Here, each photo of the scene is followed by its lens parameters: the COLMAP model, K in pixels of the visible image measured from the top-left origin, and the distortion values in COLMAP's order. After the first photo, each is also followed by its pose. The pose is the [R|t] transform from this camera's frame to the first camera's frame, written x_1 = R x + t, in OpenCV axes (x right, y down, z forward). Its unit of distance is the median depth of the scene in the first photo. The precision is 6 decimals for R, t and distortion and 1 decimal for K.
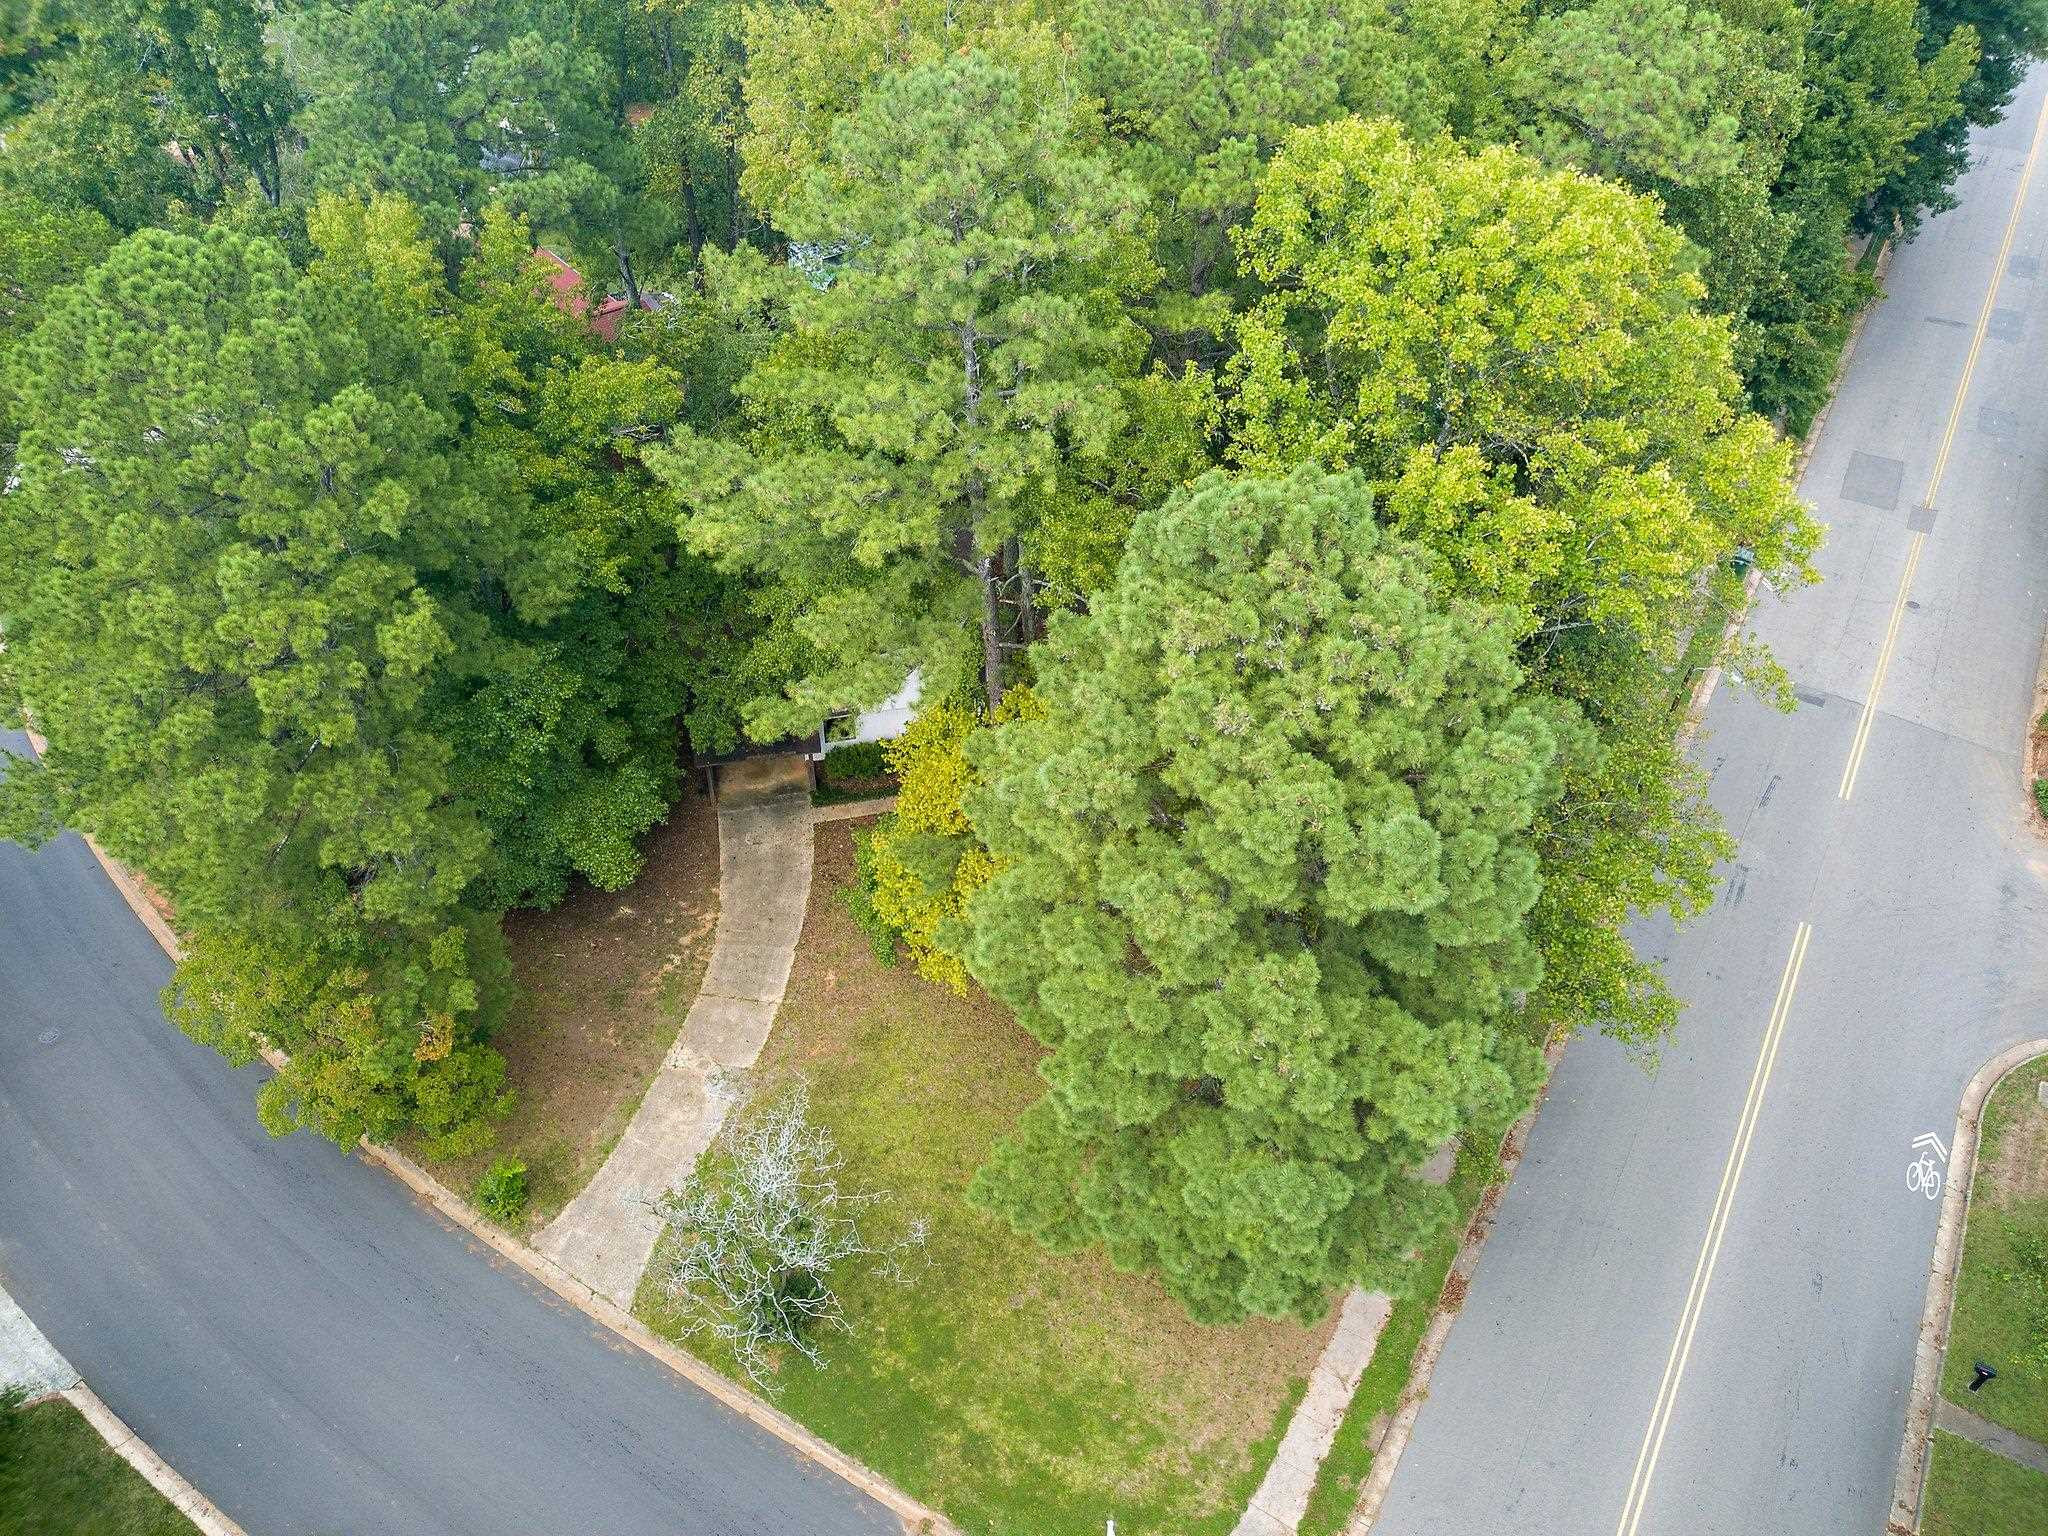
lens RADIAL K [[1502.3, 0, 1024.0], [0, 1502.3, 768.0], [0, 0, 1]] dist [0.000760, -0.000335]
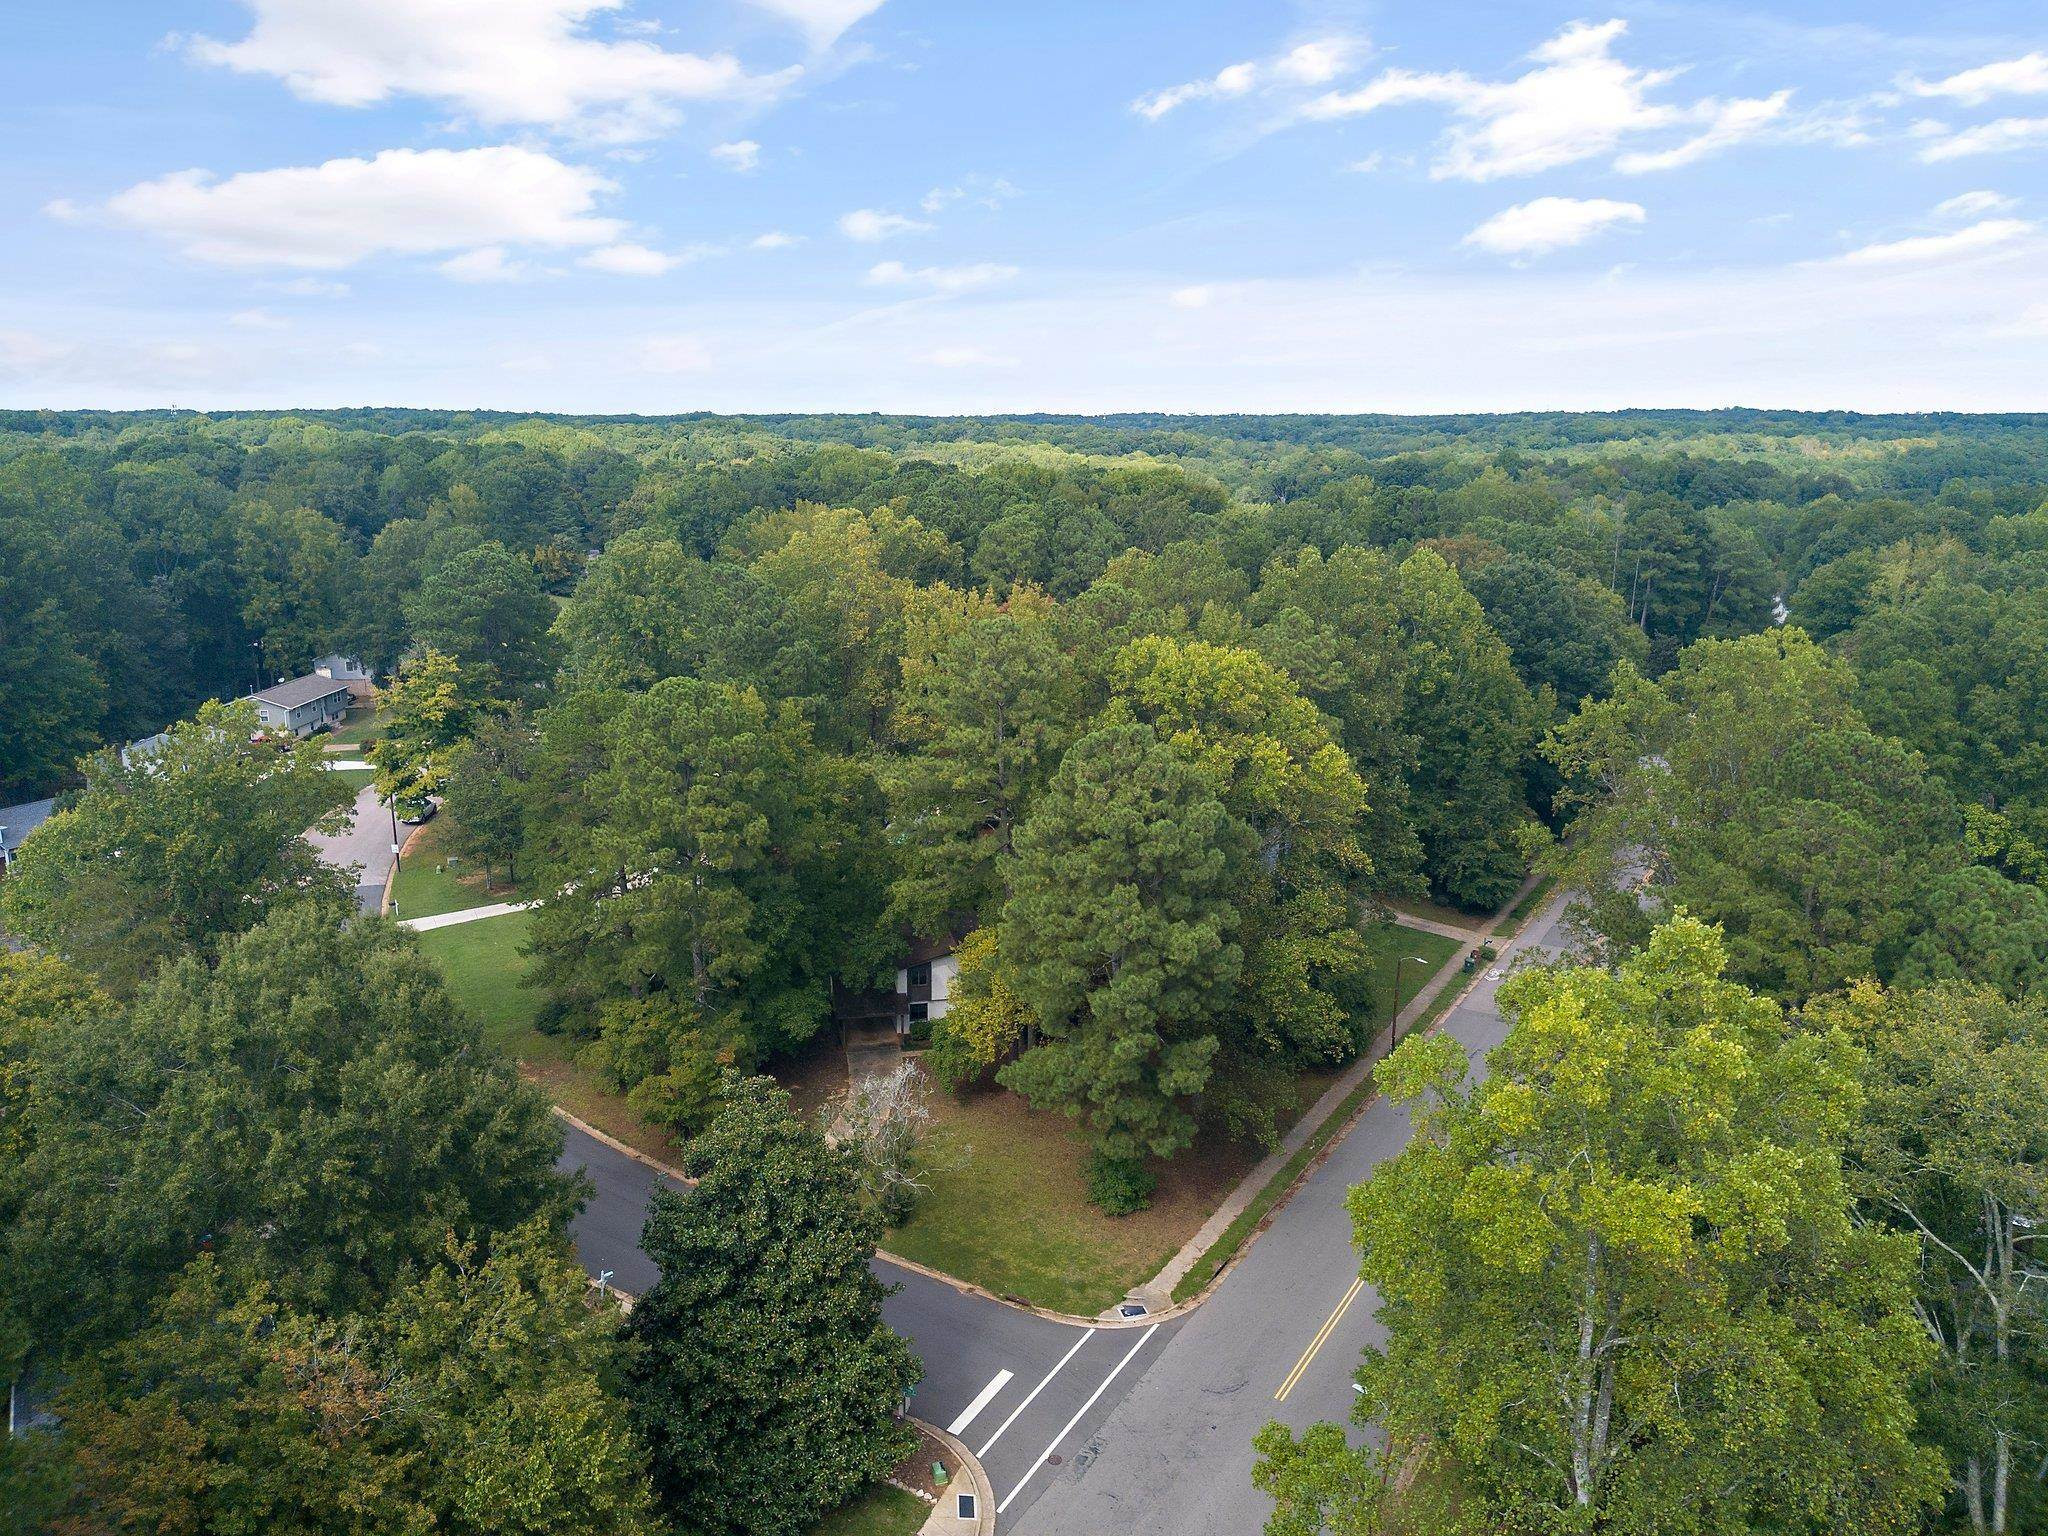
lens RADIAL K [[1502.3, 0, 1024.0], [0, 1502.3, 768.0], [0, 0, 1]] dist [0.000760, -0.000335]
pose [[0.999967, -0.003019, -0.007539, 0.018901], [-0.001076, 0.870888, -0.491481, 0.980842], [0.008049, 0.491473, 0.870856, -1.074634]]
